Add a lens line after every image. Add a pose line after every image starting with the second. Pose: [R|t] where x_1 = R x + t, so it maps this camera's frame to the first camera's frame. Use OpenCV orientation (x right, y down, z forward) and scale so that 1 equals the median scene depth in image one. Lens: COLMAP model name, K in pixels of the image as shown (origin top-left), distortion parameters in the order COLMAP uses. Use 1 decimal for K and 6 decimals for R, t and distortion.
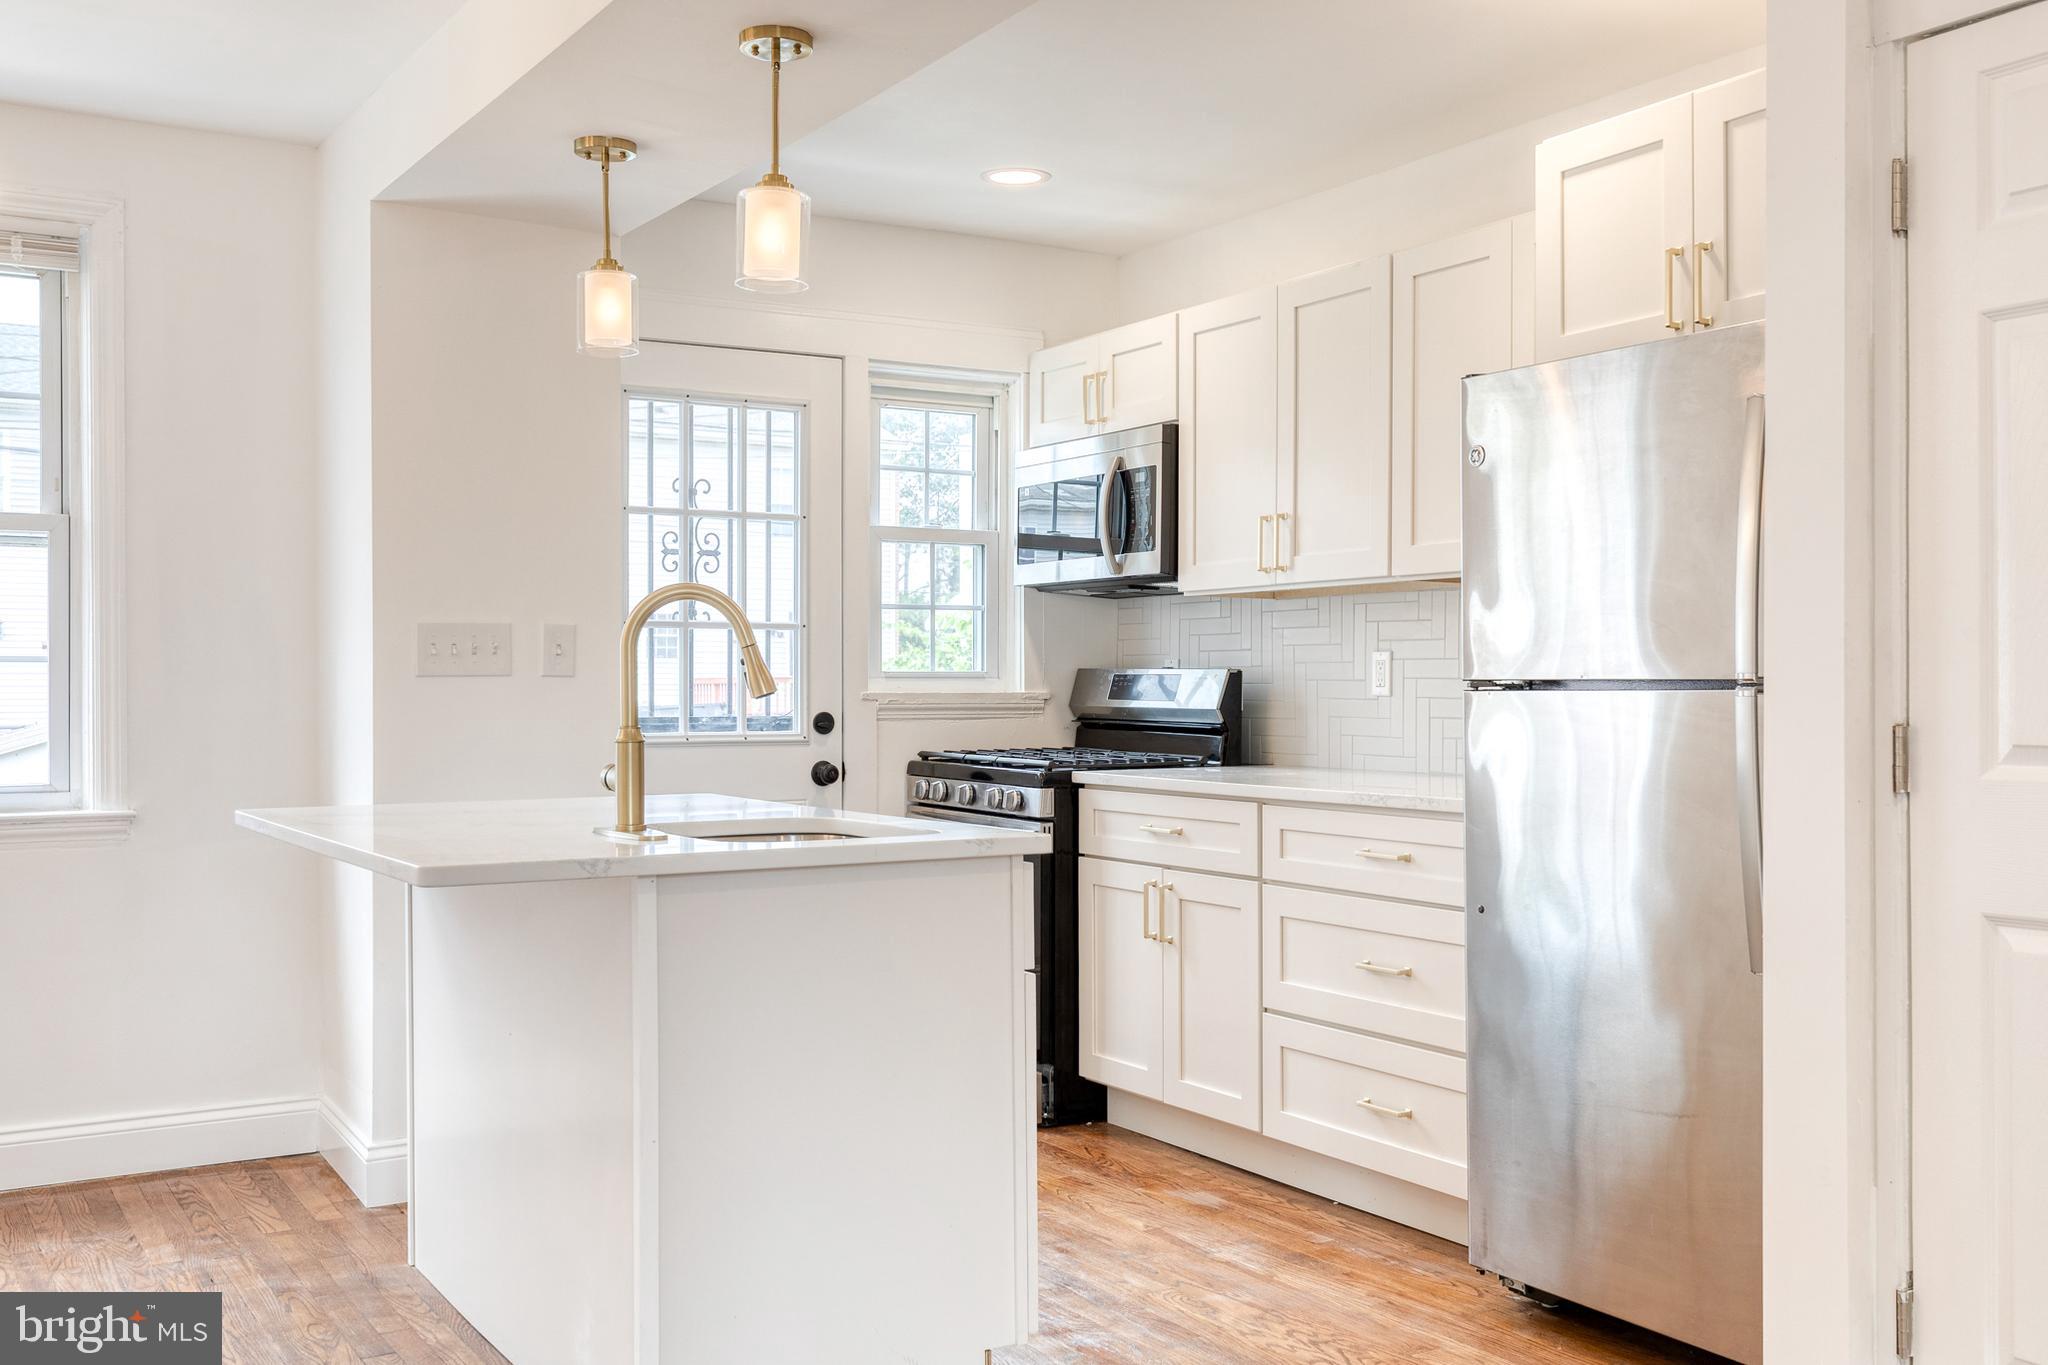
lens RADIAL K [[1938.4, 0, 1034.3], [0, 1938.4, 685.5], [0, 0, 1]] dist [-0.015662, 0.000000]
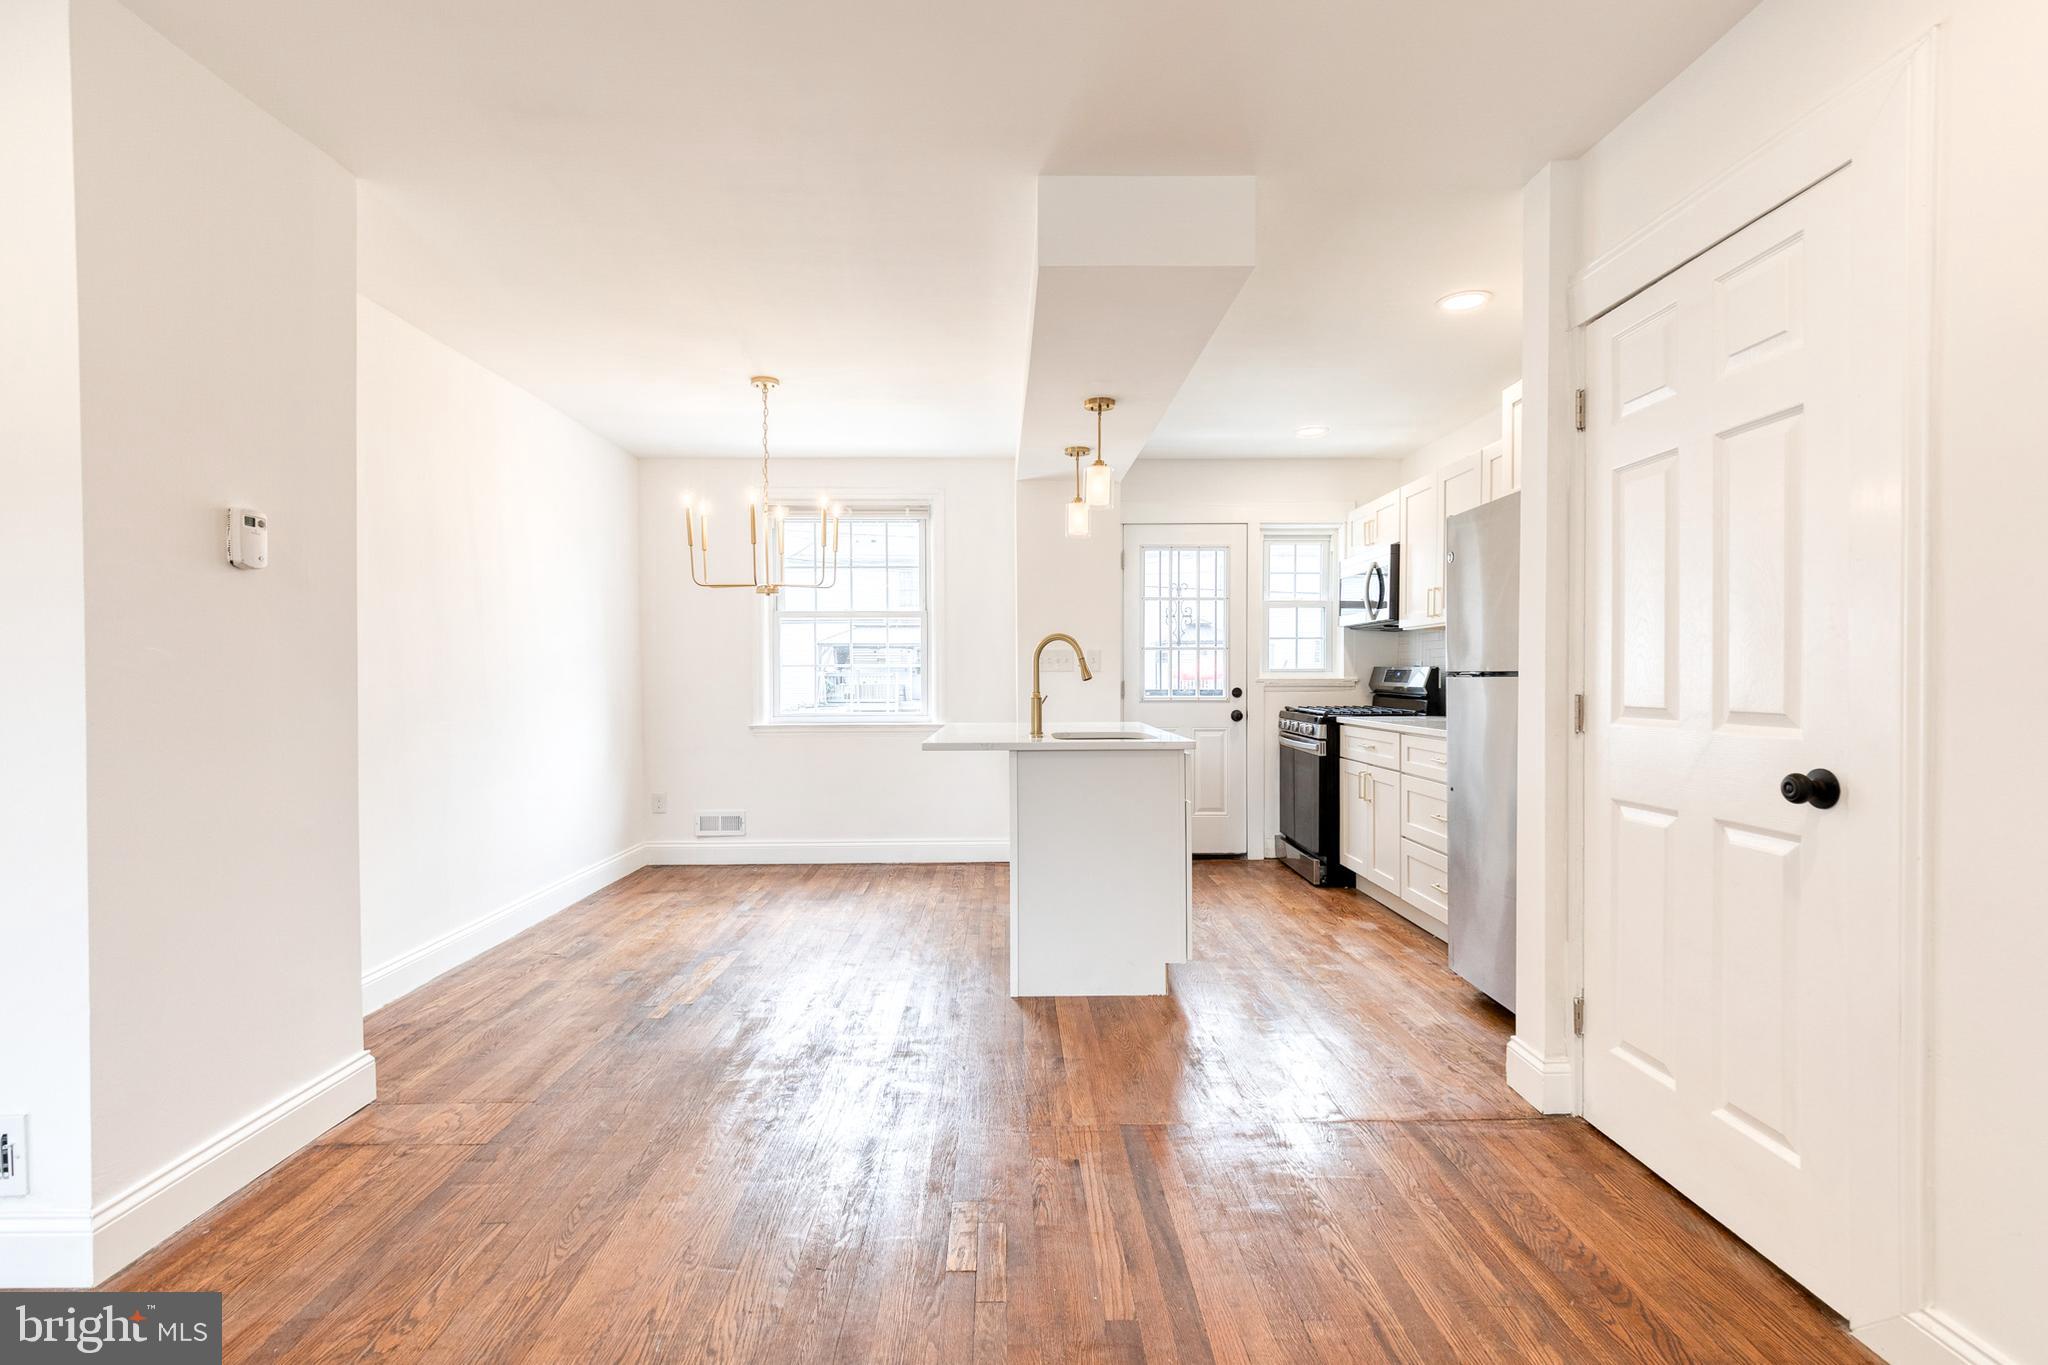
lens RADIAL K [[923.1, 0, 1015.9], [0, 923.1, 687.7], [0, 0, 1]] dist [0.003891, -0.000824]
pose [[0.861461, 0.005175, -0.507798, 0.211758], [0.001219, 0.999924, 0.012257, 0.000829], [0.507823, -0.011178, 0.861389, -0.020673]]
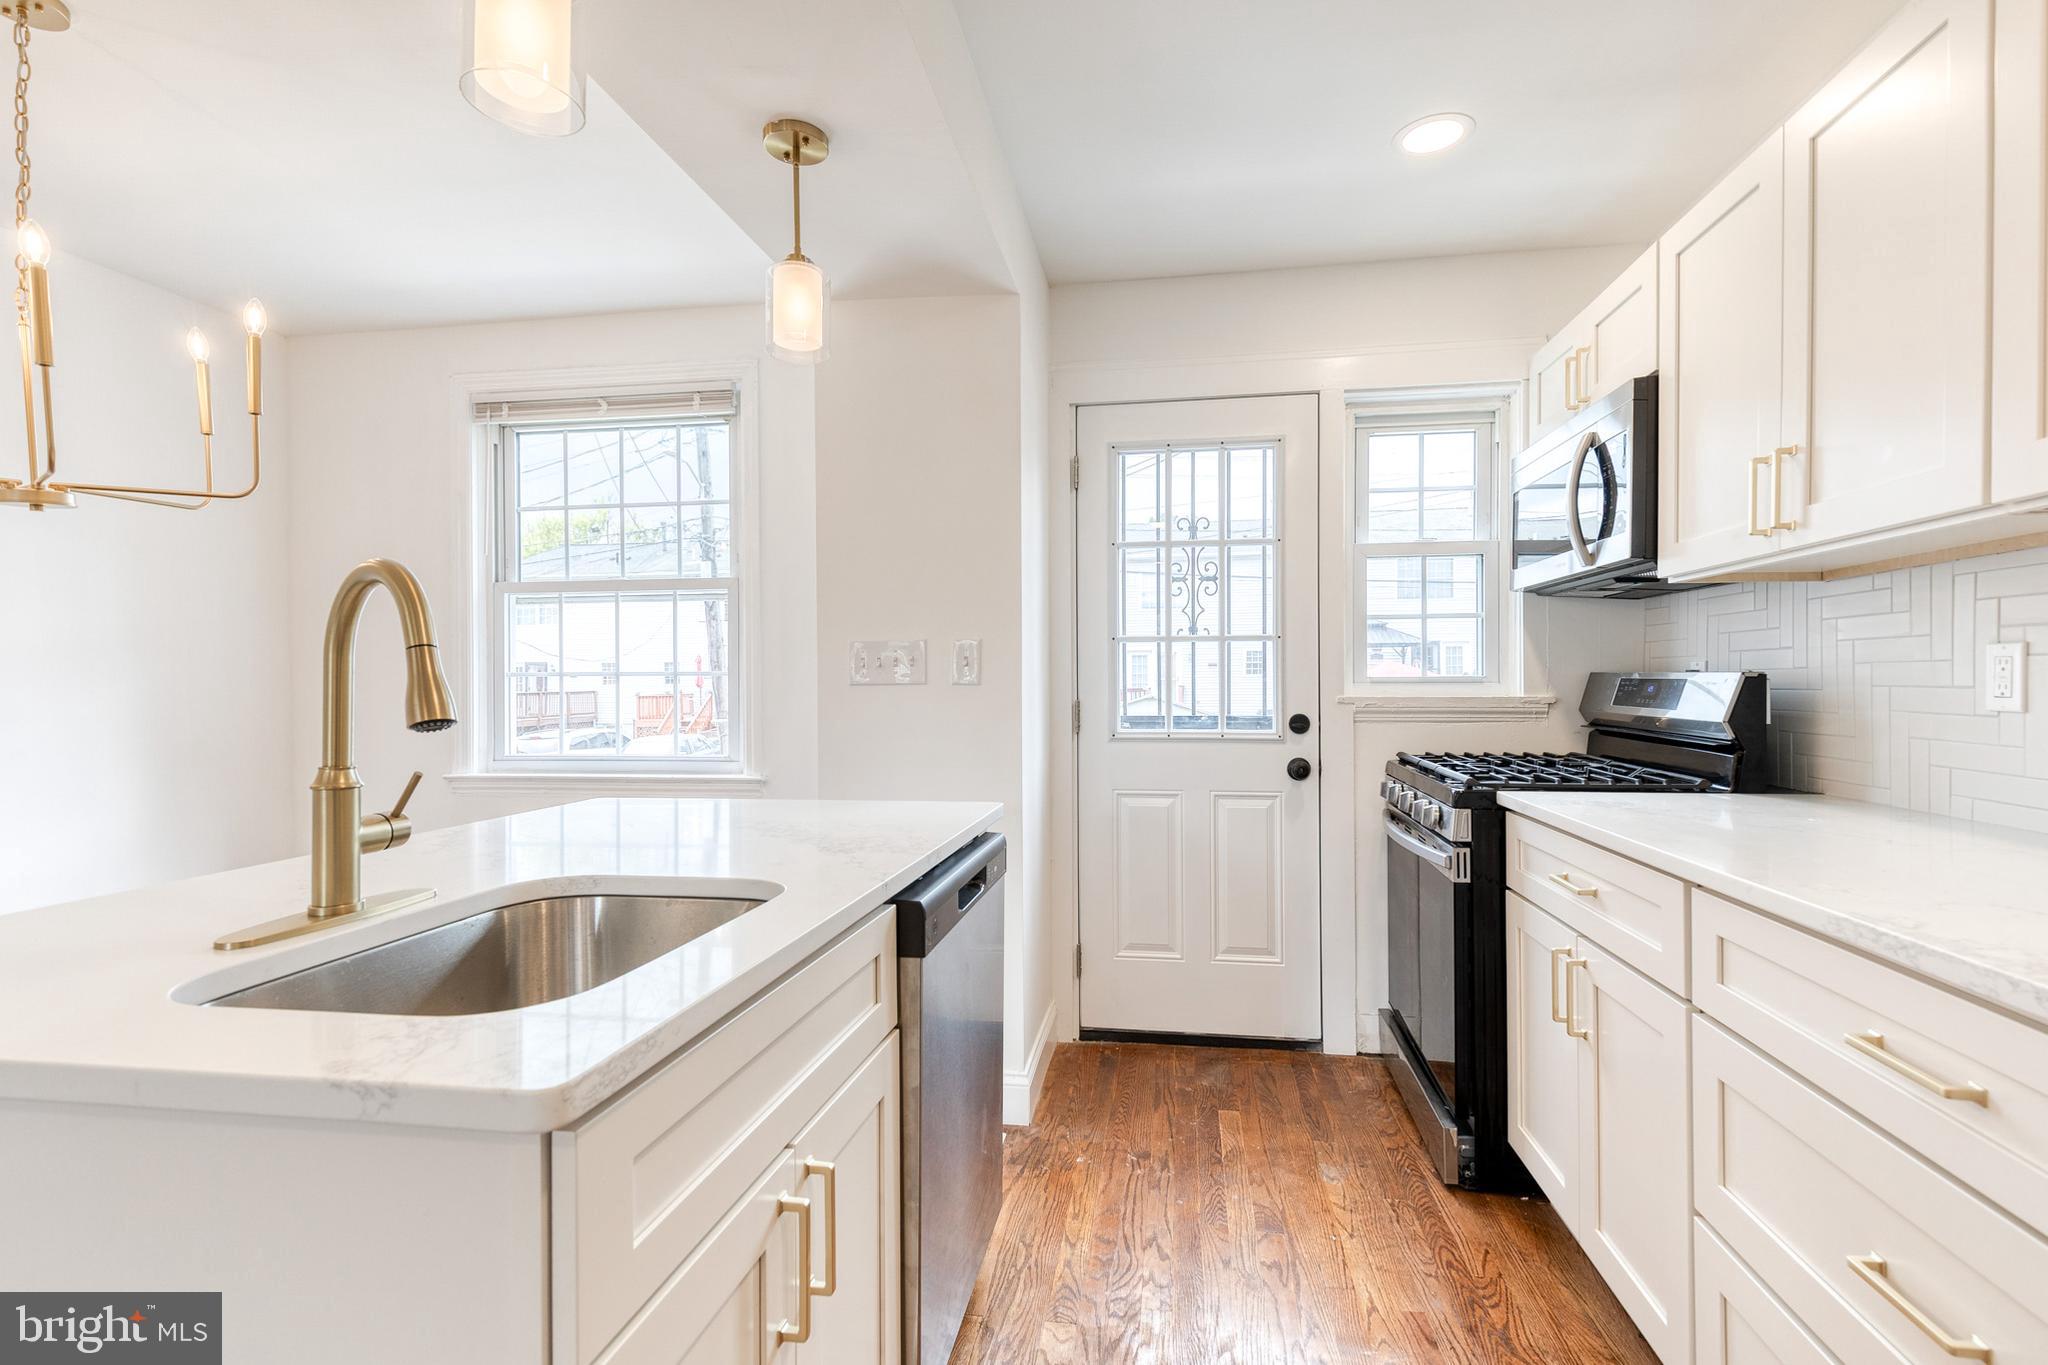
lens RADIAL K [[923.1, 0, 1041.7], [0, 923.1, 682.8], [0, 0, 1]] dist [0.003891, -0.000824]
pose [[0.768711, -0.002151, -0.639593, 0.120746], [0.003050, 0.999995, 0.000303, -0.004982], [0.639589, -0.002184, 0.768714, 0.517140]]
